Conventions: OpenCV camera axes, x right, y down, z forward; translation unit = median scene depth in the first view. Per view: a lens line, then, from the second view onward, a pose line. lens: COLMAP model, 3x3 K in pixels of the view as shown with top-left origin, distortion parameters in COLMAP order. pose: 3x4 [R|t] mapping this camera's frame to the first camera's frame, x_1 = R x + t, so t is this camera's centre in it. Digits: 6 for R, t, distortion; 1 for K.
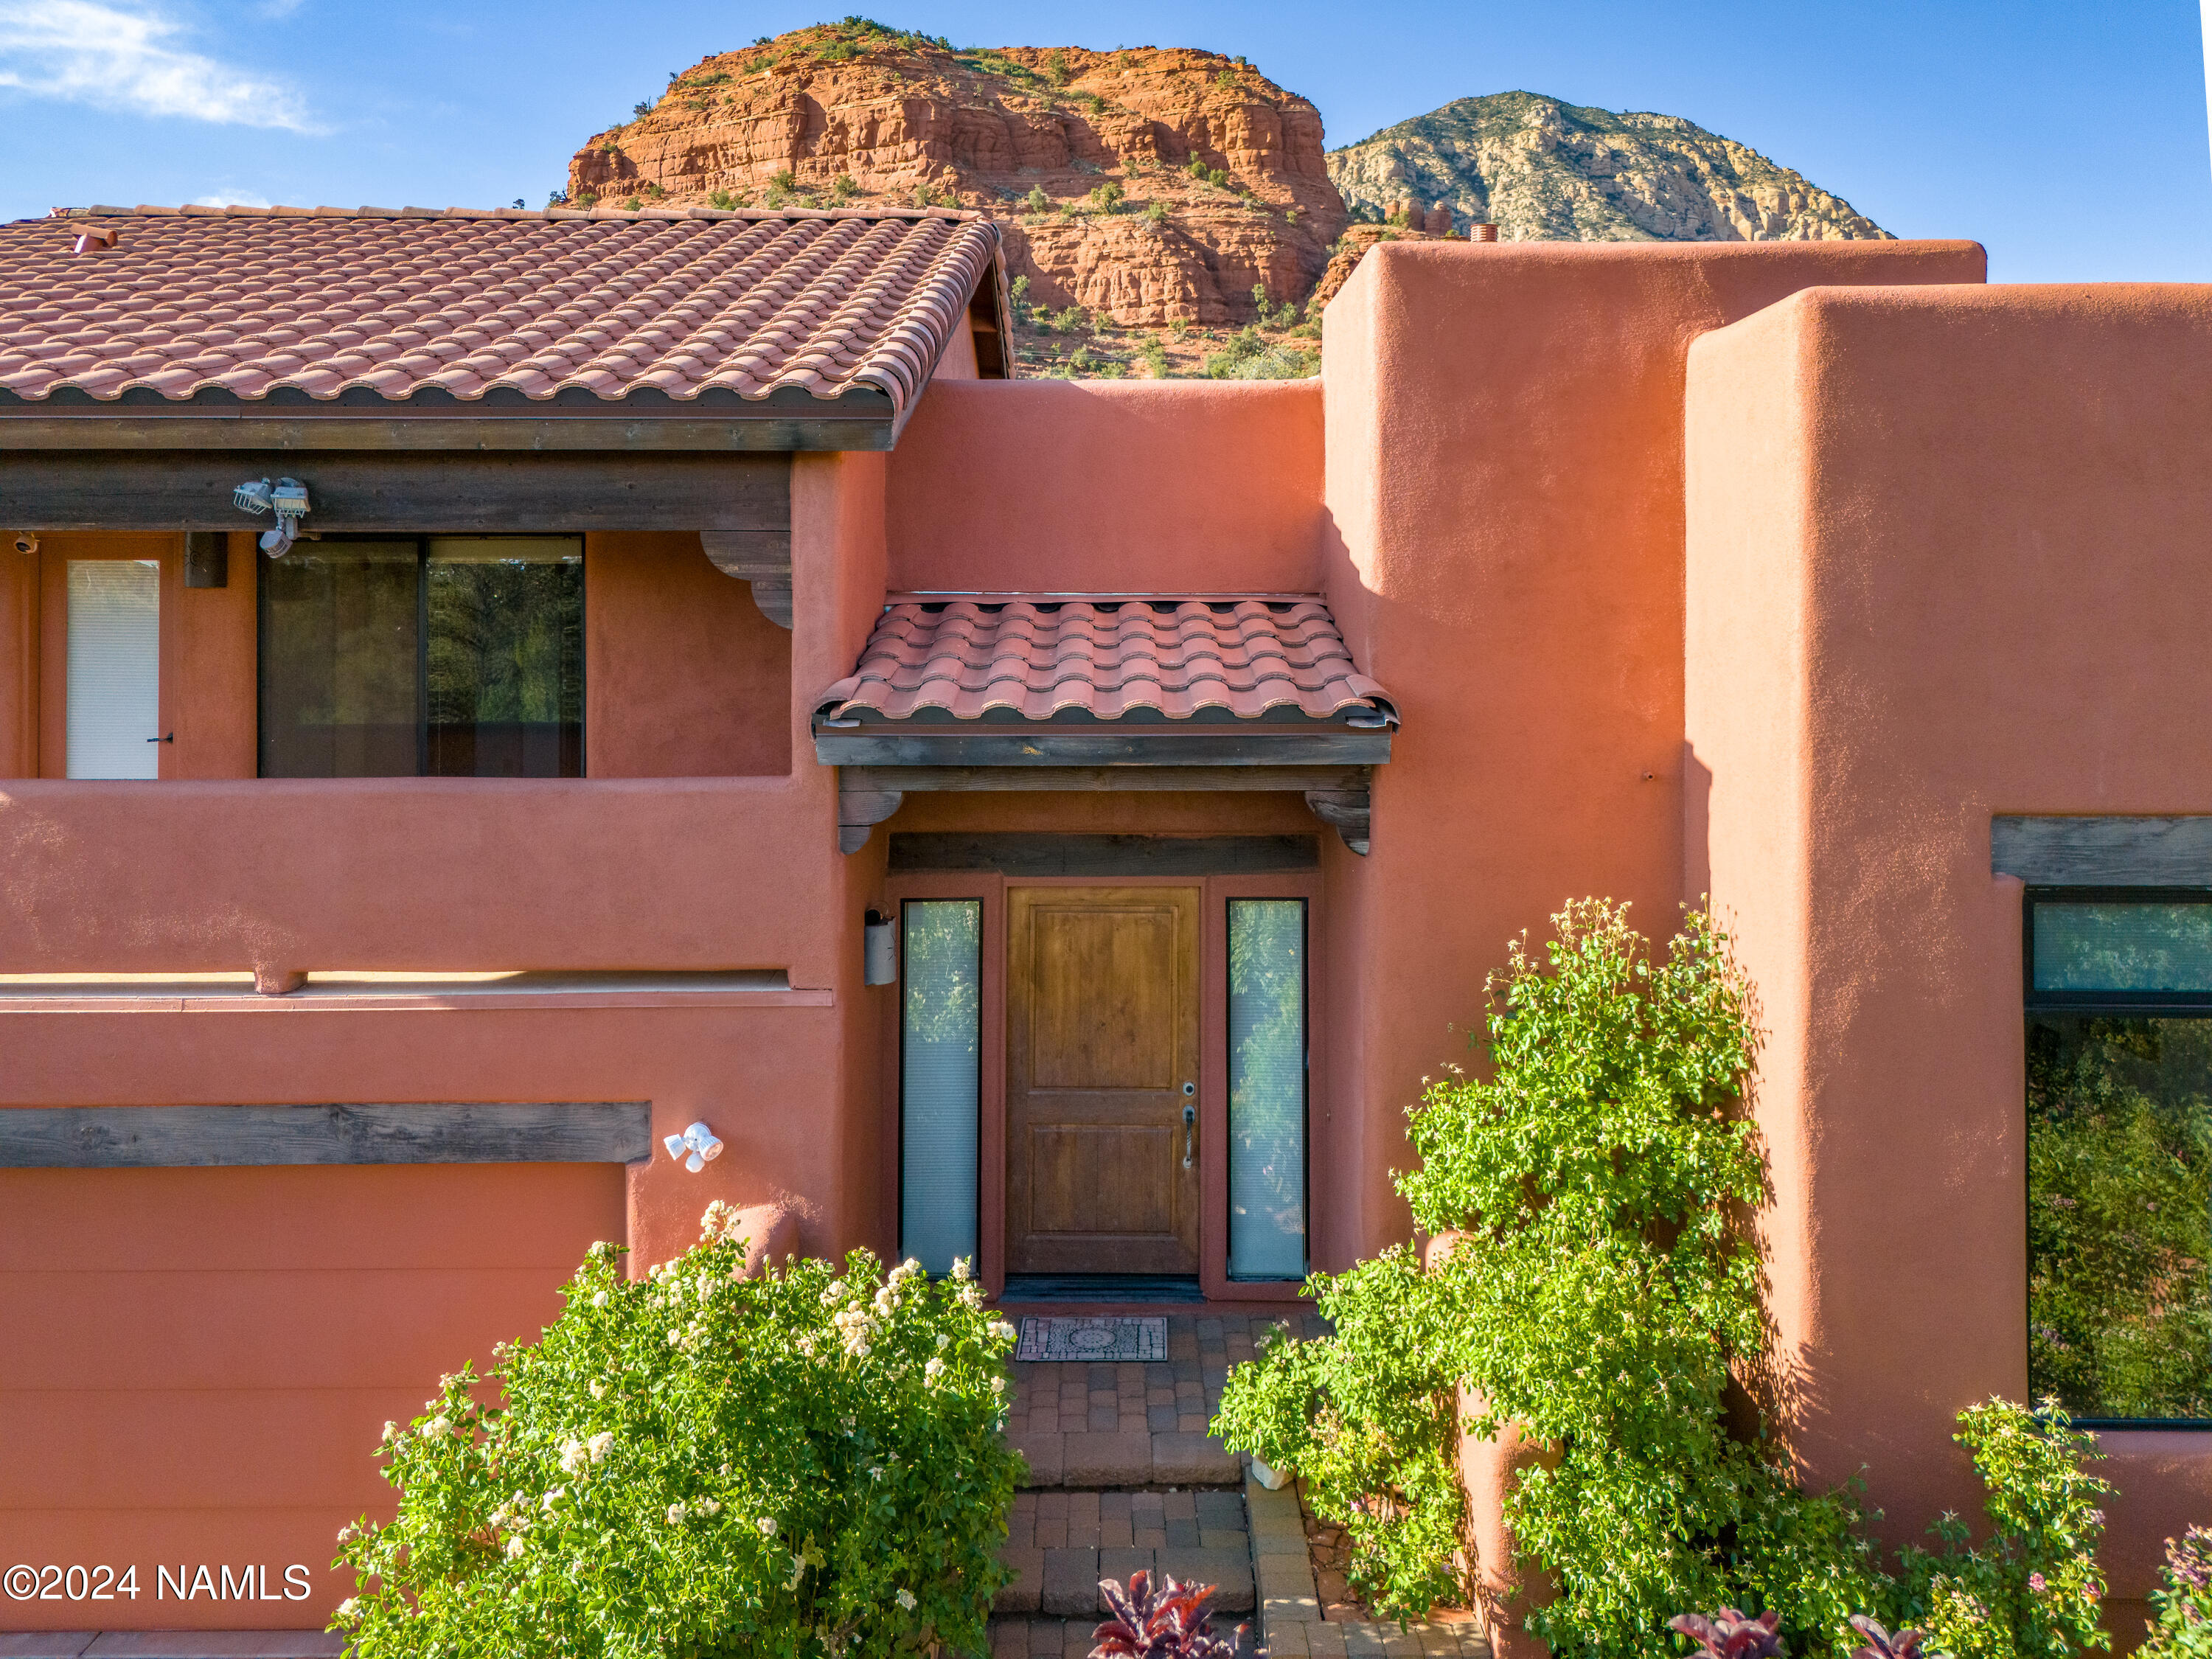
lens RADIAL K [[1698.7, 0, 1093.2], [0, 1698.7, 638.7], [0, 0, 1]] dist [0.037306, -0.002178]
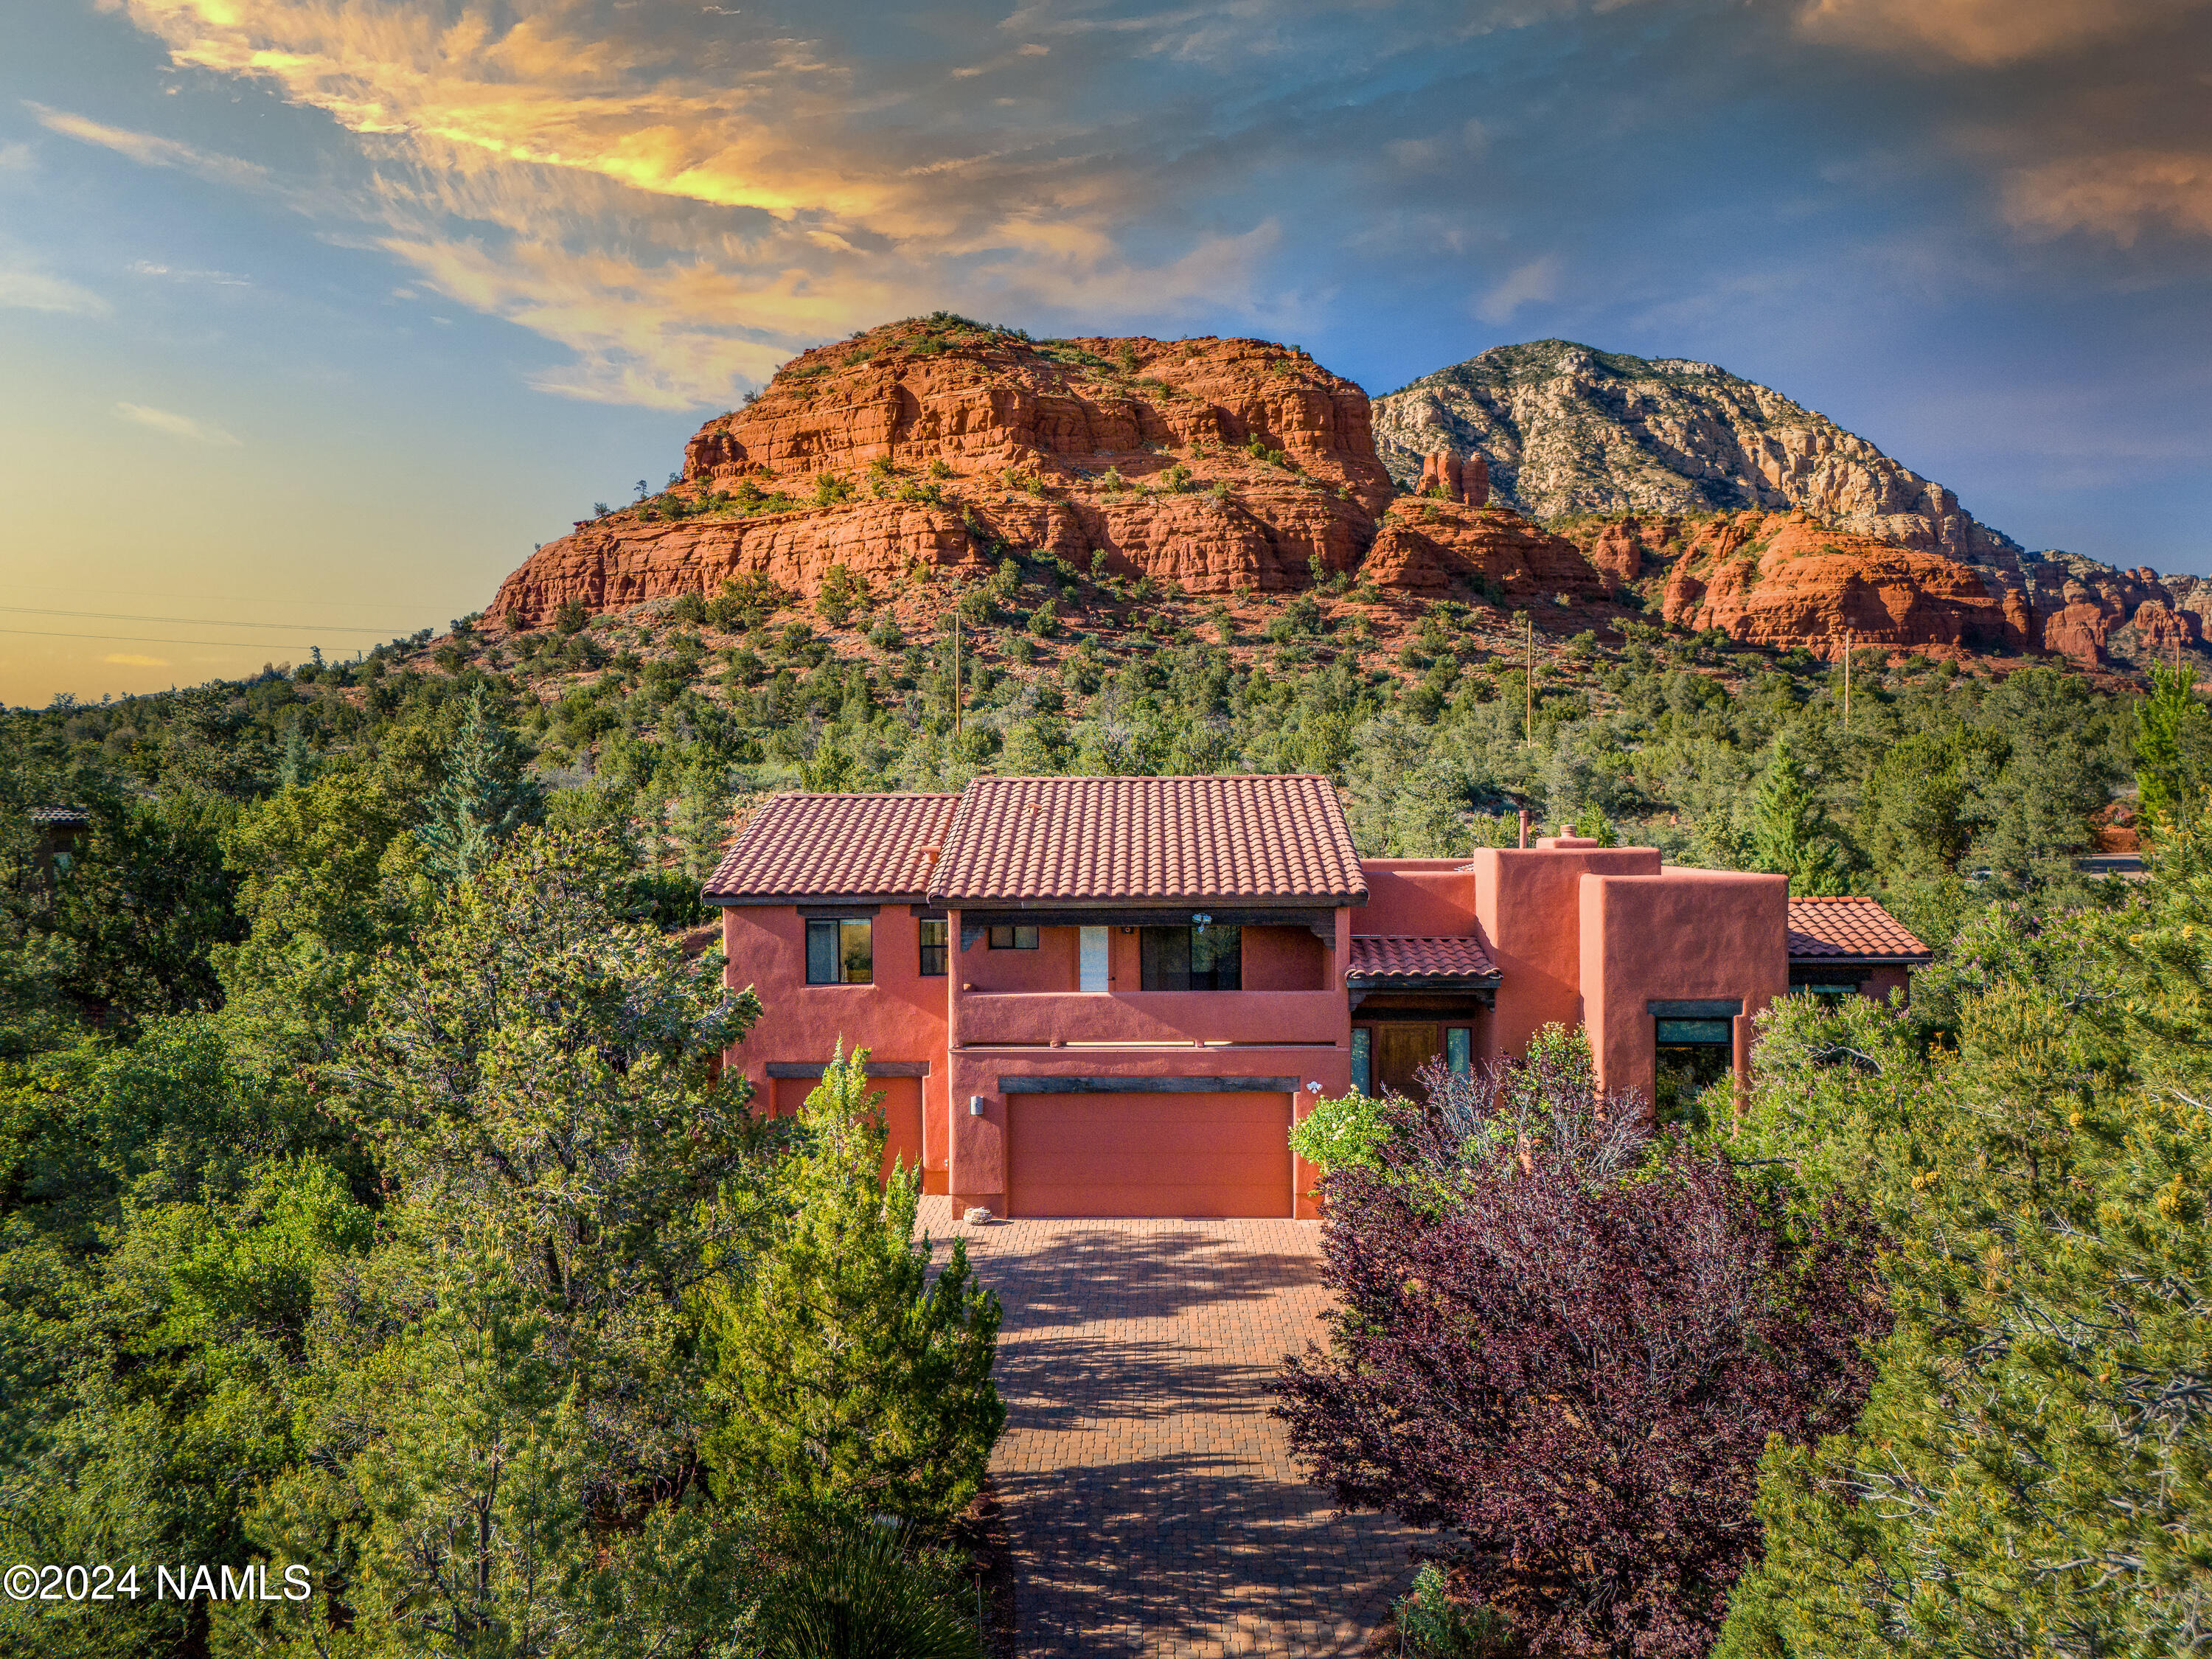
lens RADIAL K [[1655.8, 0, 1111.5], [0, 1655.8, 847.5], [0, 0, 1]] dist [0.069760, -0.097533]
pose [[0.999845, -0.005720, -0.016662, -0.015754], [0.005497, 0.999895, -0.013405, -0.003779], [0.016737, 0.013311, 0.999771, -0.072349]]
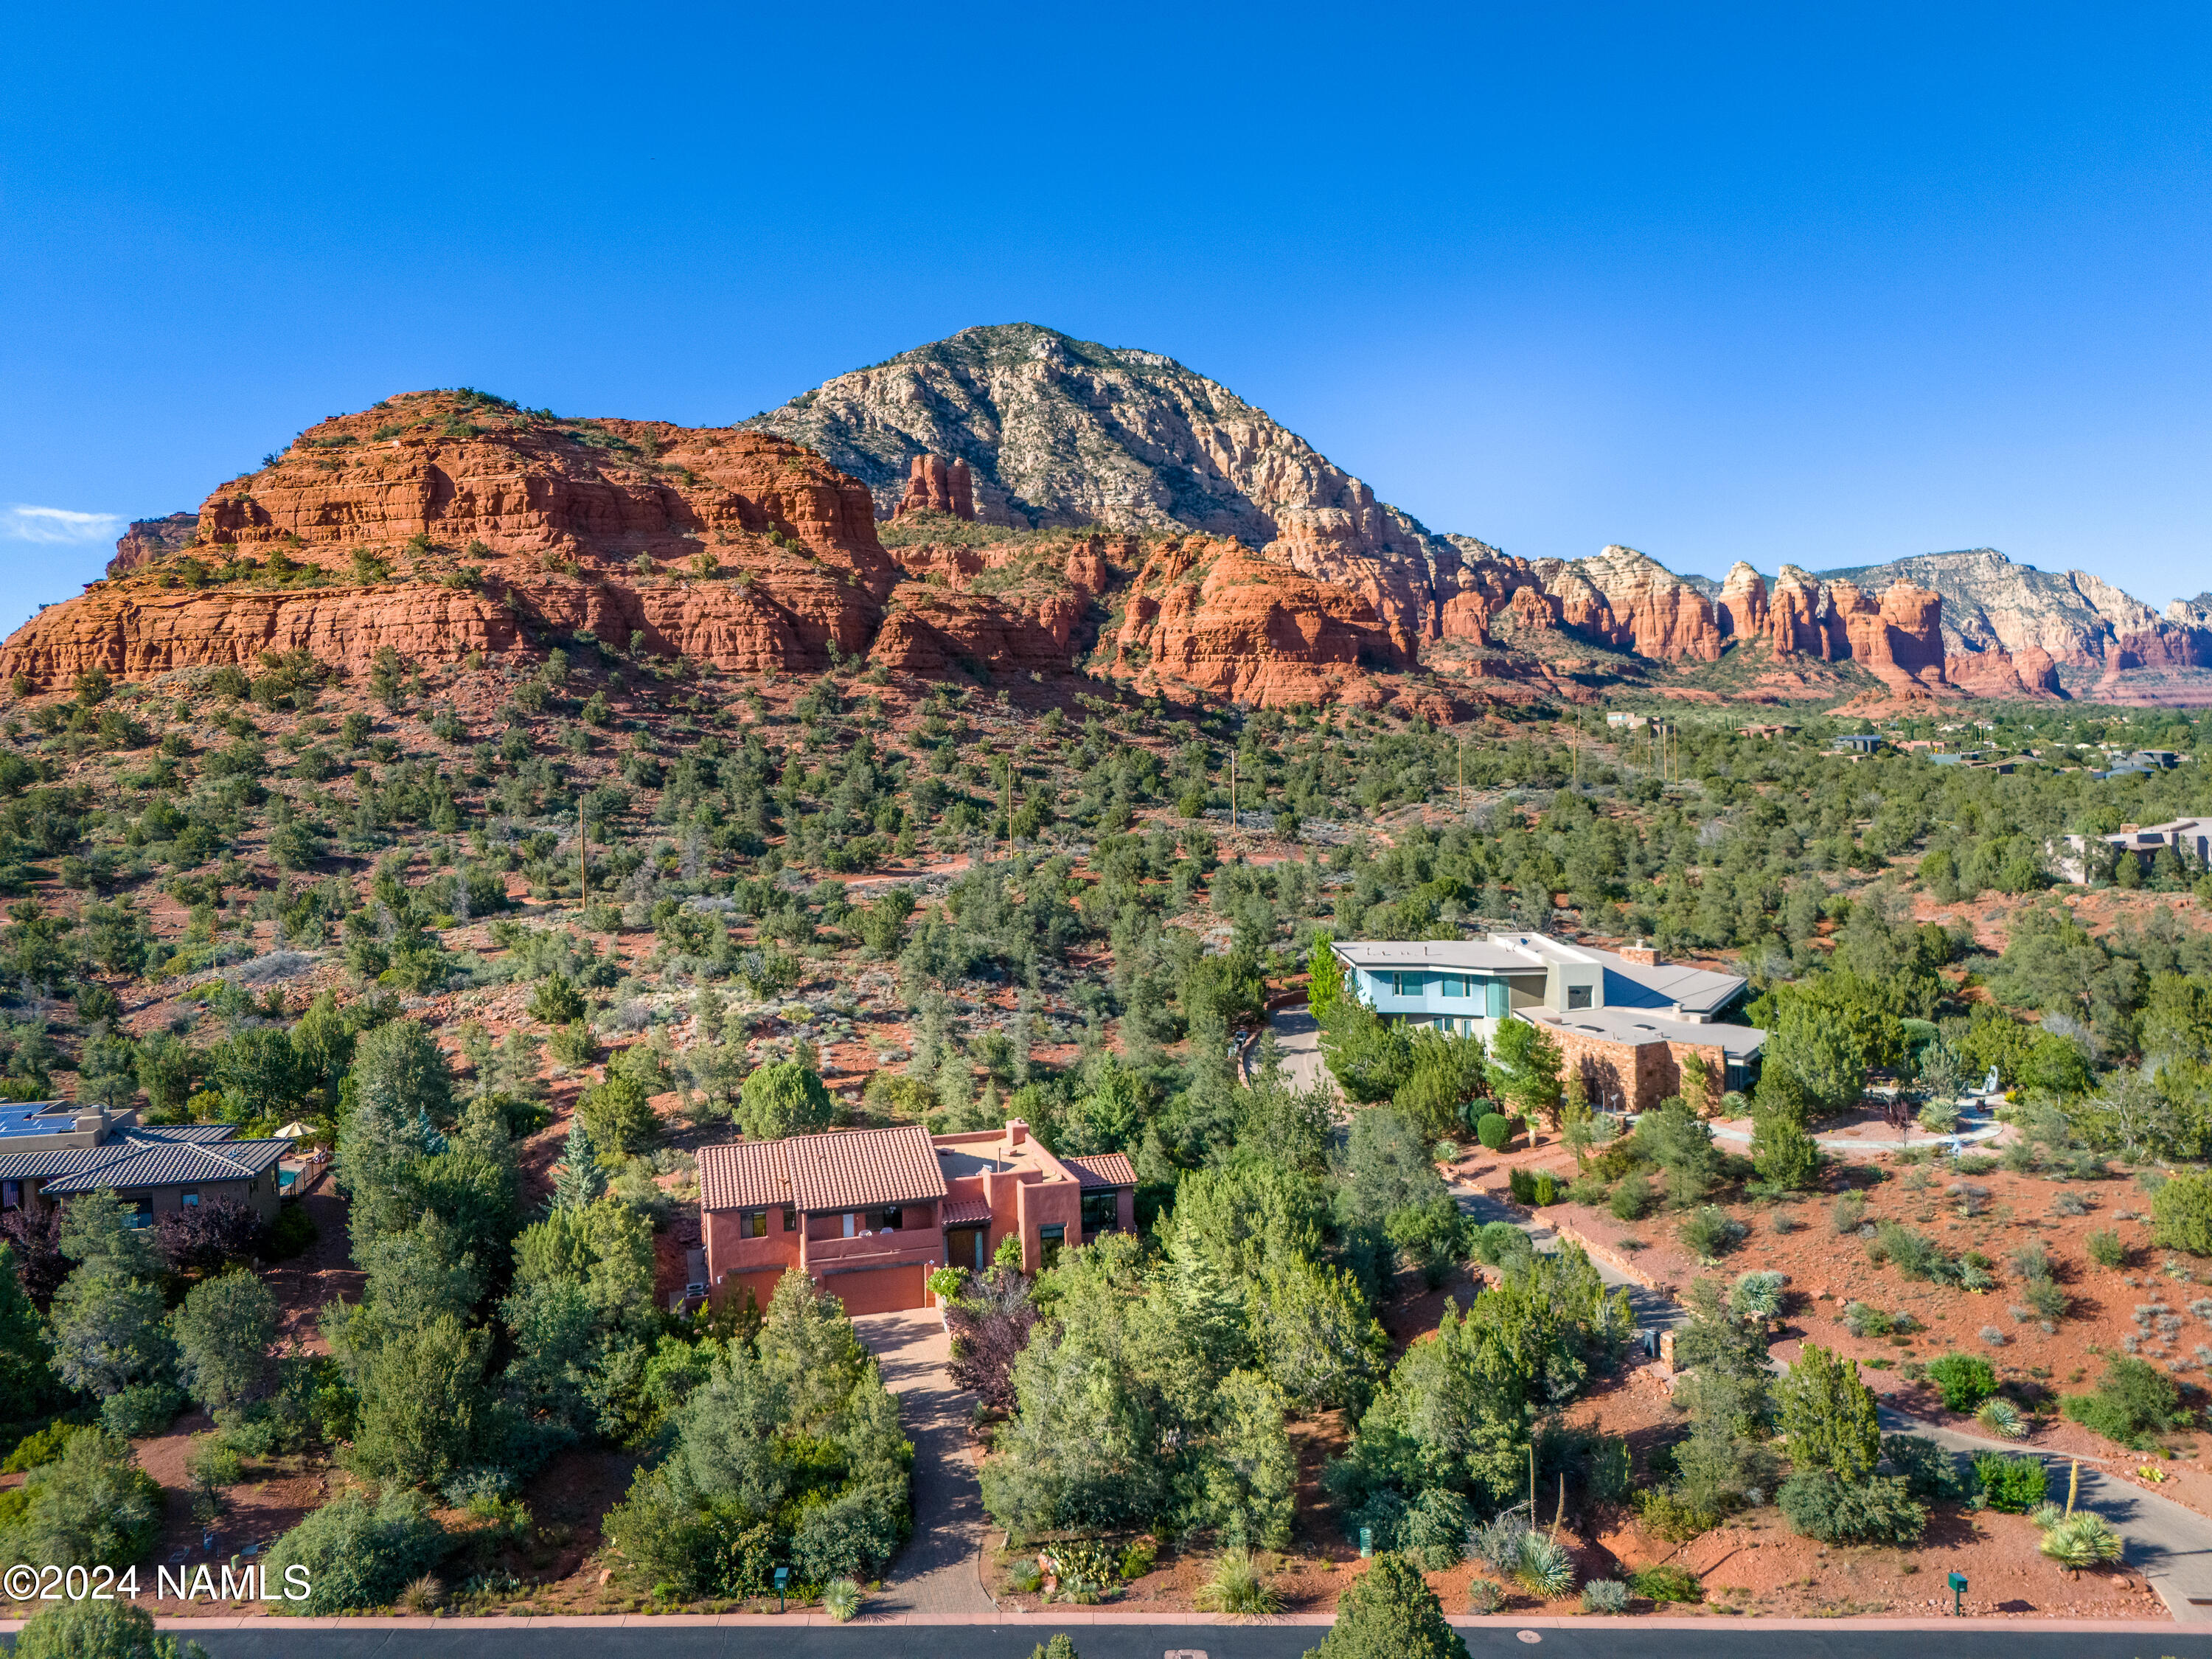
lens RADIAL K [[1656.7, 0, 1104.9], [0, 1656.7, 838.6], [0, 0, 1]] dist [0.093641, -0.144835]
pose [[0.960180, -0.034512, 0.277244, -0.052222], [0.030864, 0.999370, 0.017513, -0.064636], [-0.277673, -0.008258, 0.960640, -0.245925]]
